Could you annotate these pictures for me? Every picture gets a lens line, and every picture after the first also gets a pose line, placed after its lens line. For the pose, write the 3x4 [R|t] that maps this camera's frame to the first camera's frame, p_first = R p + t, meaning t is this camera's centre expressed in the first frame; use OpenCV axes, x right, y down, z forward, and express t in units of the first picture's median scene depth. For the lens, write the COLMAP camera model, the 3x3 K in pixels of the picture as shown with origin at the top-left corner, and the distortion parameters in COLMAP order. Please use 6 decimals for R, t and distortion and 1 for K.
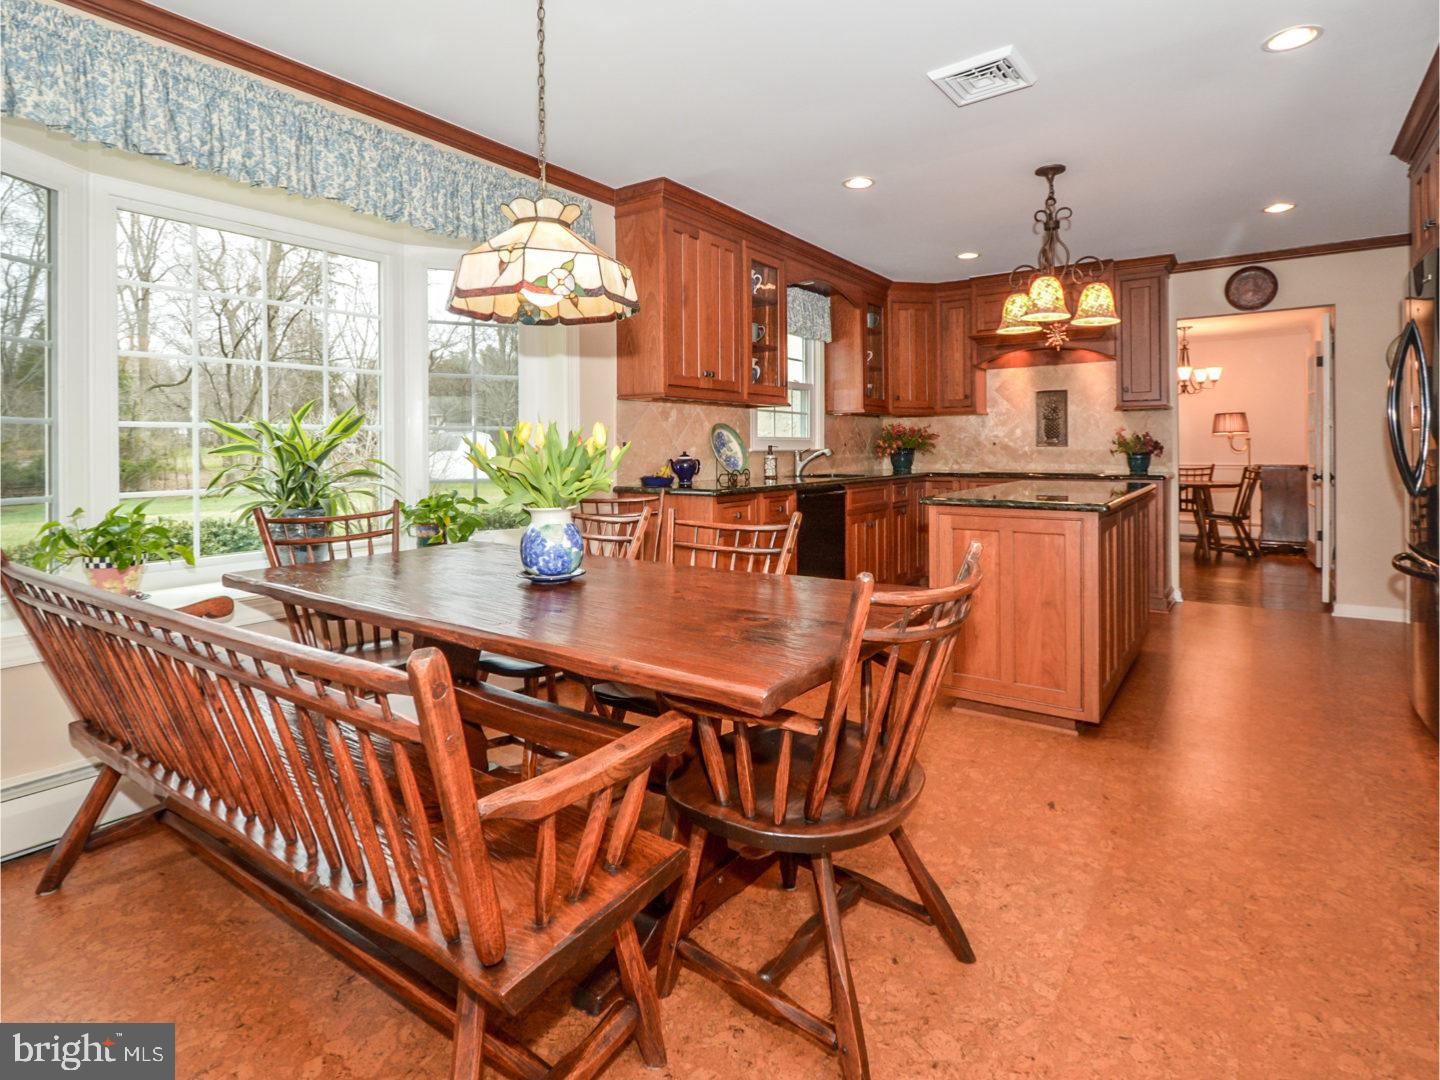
lens RADIAL K [[763.7, 0, 718.9], [0, 763.7, 528.6], [0, 0, 1]] dist [0.004812, -0.002390]
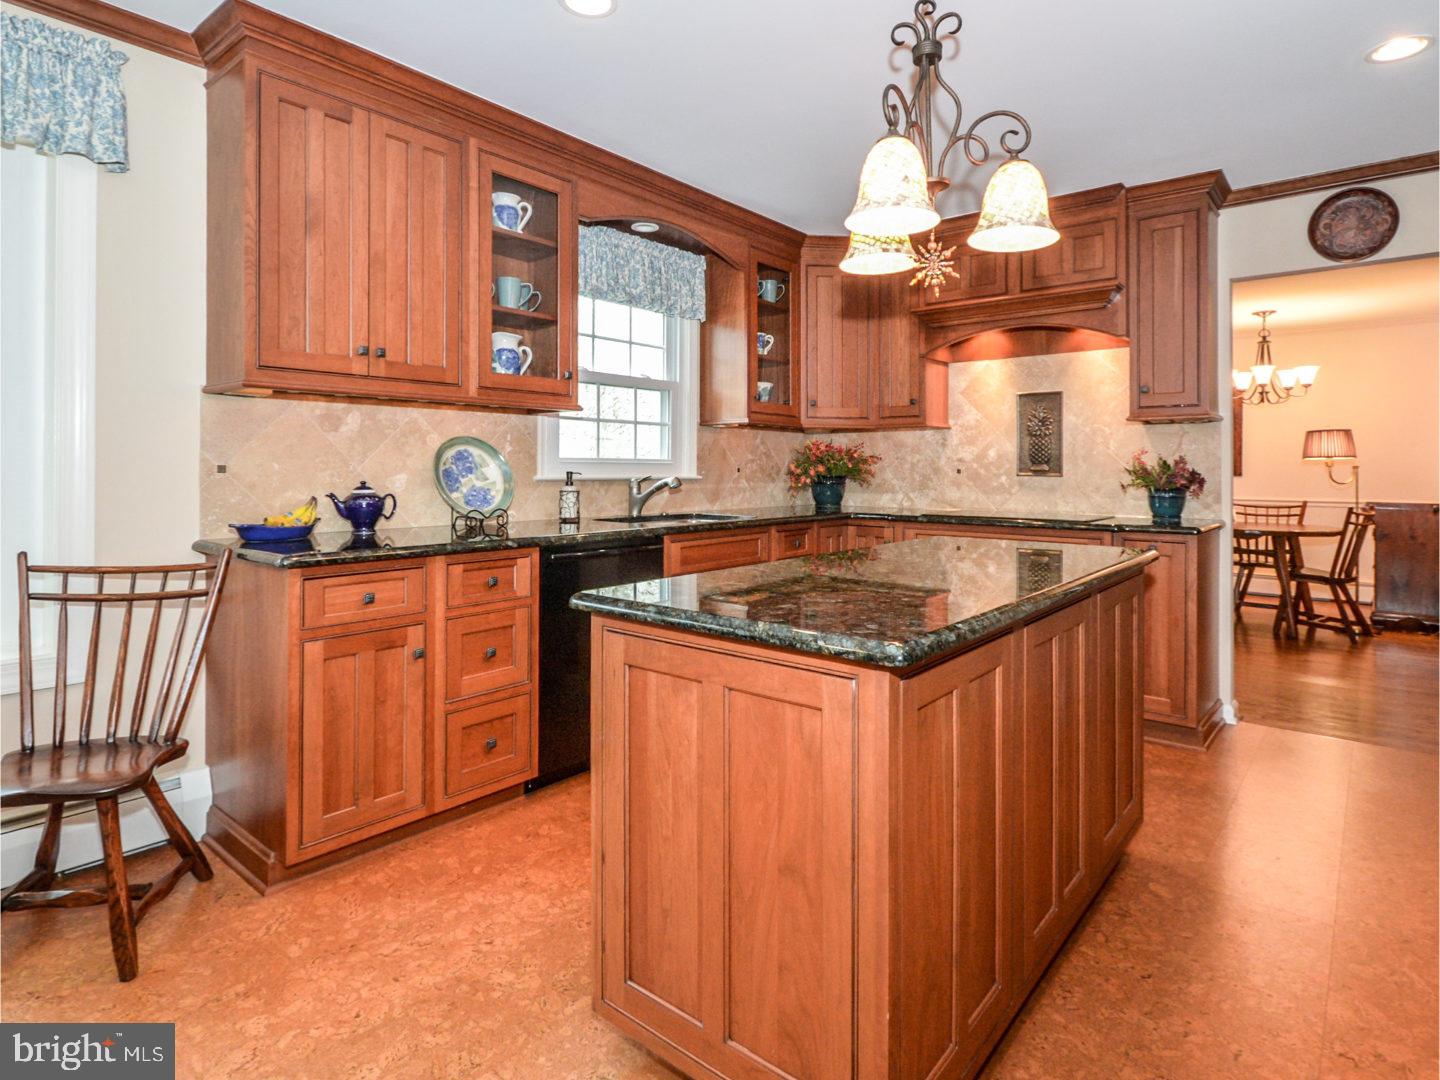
lens RADIAL K [[785.3, 0, 723.5], [0, 785.3, 541.2], [0, 0, 1]] dist [-0.003080, -0.000852]
pose [[0.996284, 0.018410, -0.084139, 0.222436], [-0.019331, 0.999762, -0.010139, -0.039111], [0.083932, 0.011728, 0.996402, 0.298153]]
